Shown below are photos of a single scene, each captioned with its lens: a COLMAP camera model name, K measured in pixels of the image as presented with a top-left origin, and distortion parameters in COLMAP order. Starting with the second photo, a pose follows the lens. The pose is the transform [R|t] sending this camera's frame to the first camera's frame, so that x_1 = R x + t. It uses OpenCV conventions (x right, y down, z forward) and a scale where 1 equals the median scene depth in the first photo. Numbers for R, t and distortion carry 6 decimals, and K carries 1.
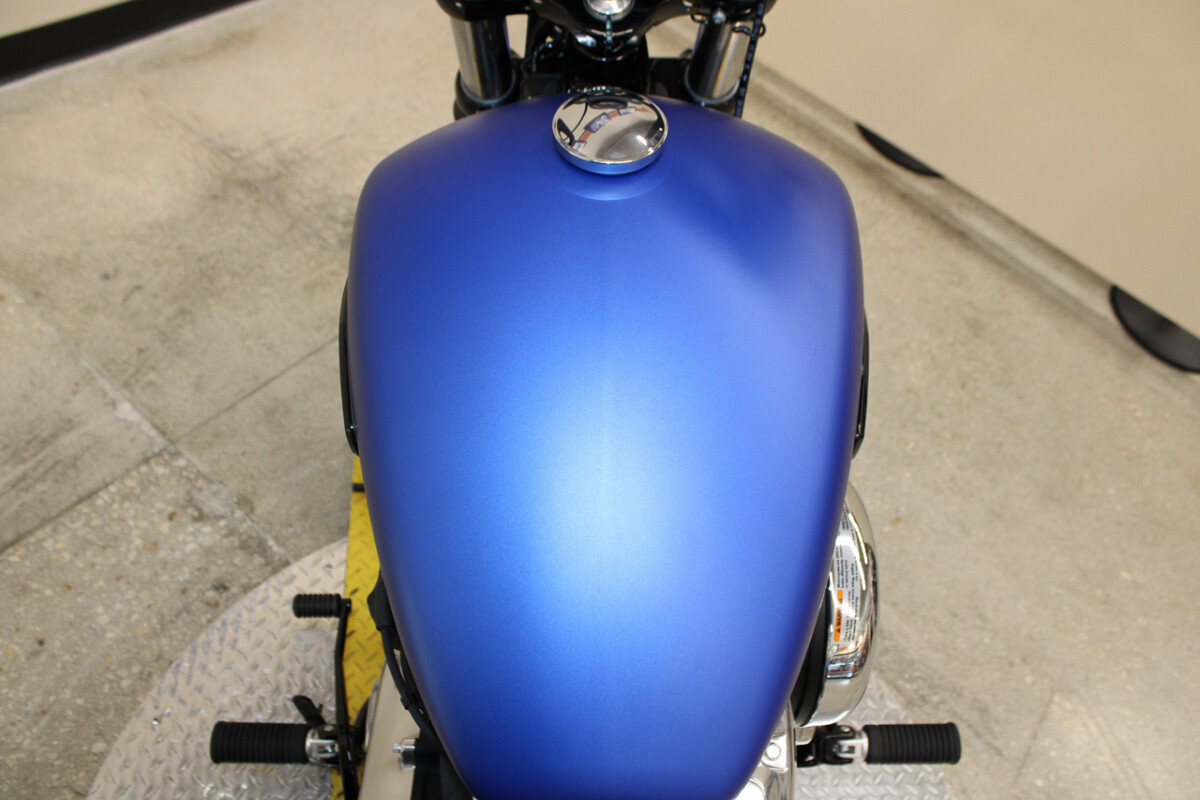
lens RADIAL K [[1006.9, 0, 600.0], [0, 1006.9, 400.0], [0, 0, 1]] dist [-0.171429, 0.152251]
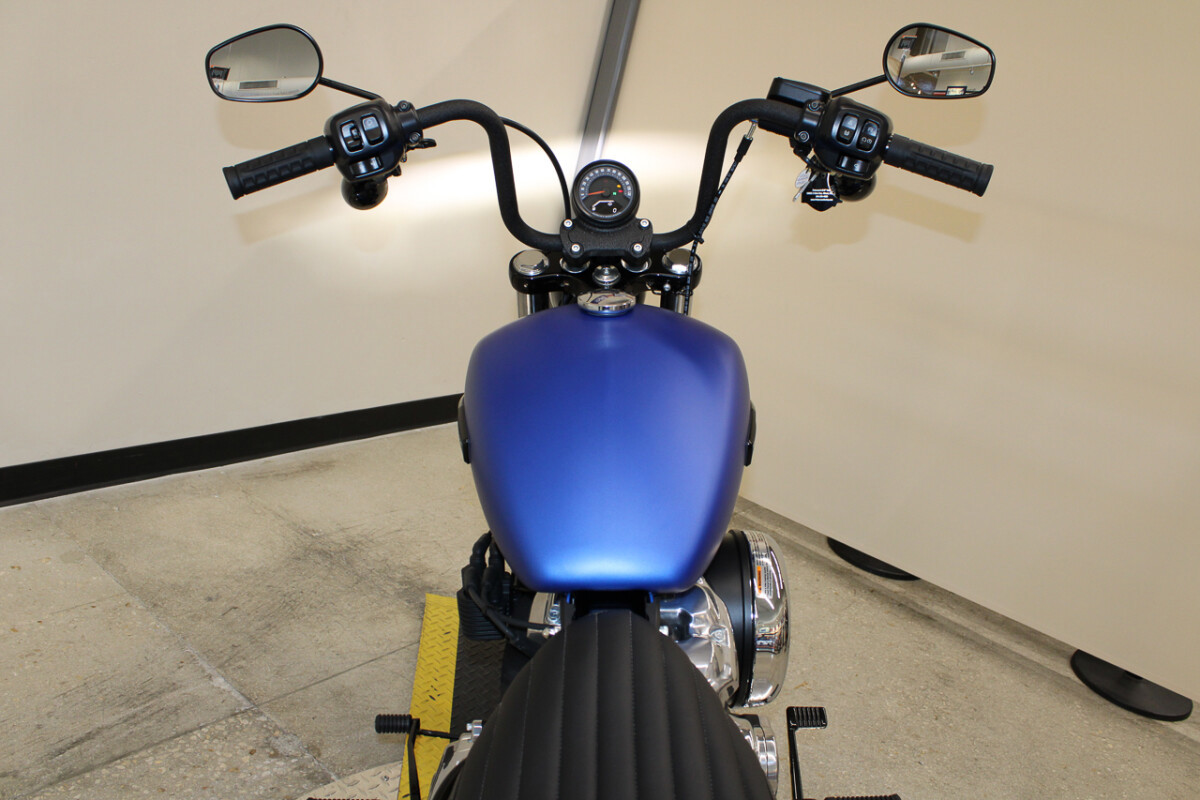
lens RADIAL K [[1052.4, 0, 600.0], [0, 1052.4, 400.0], [0, 0, 1]] dist [-0.168445, 0.158924]
pose [[0.999704, -0.023112, -0.007539, 0.002669], [0.015524, 0.845566, -0.533645, 0.377479], [0.018708, 0.533371, 0.845675, -0.236433]]
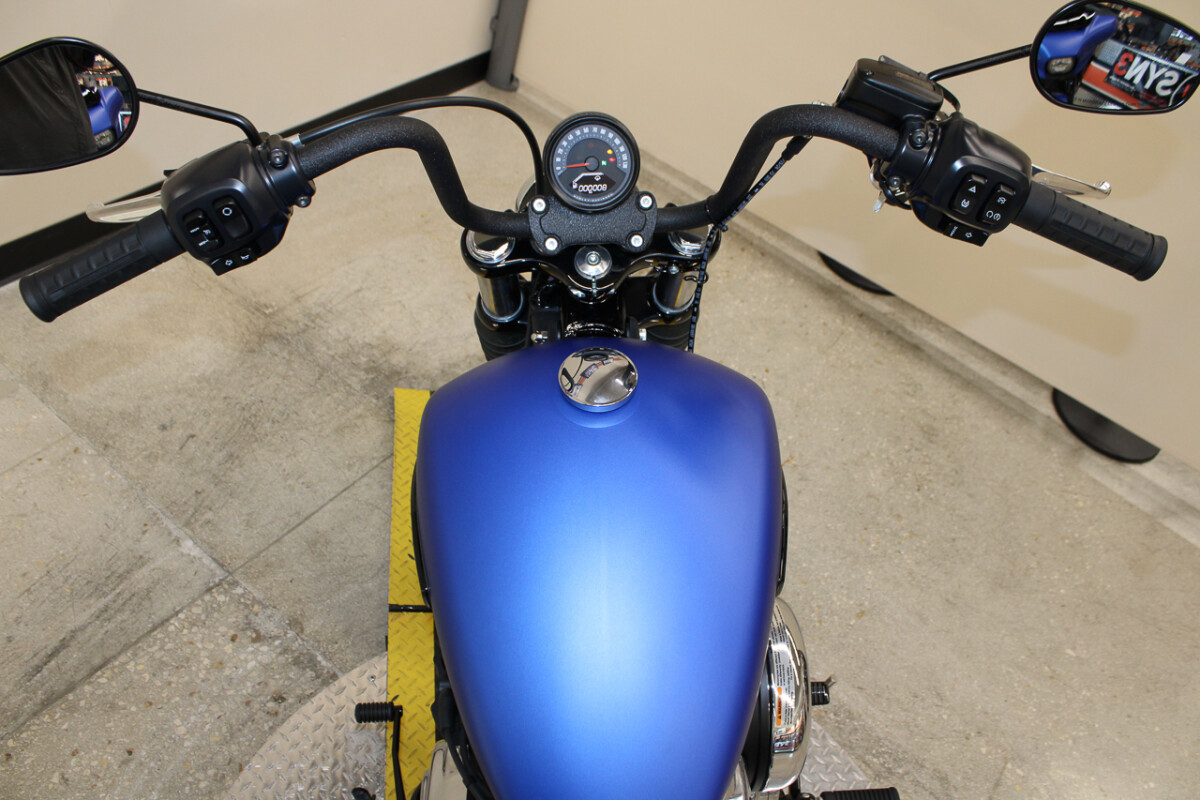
lens RADIAL K [[1006.9, 0, 600.0], [0, 1006.9, 400.0], [0, 0, 1]] dist [-0.171429, 0.152251]
pose [[0.999192, -0.039361, 0.008079, -0.000289], [0.039910, 0.995493, -0.086024, -0.040825], [-0.004656, 0.086277, 0.996260, -0.166731]]
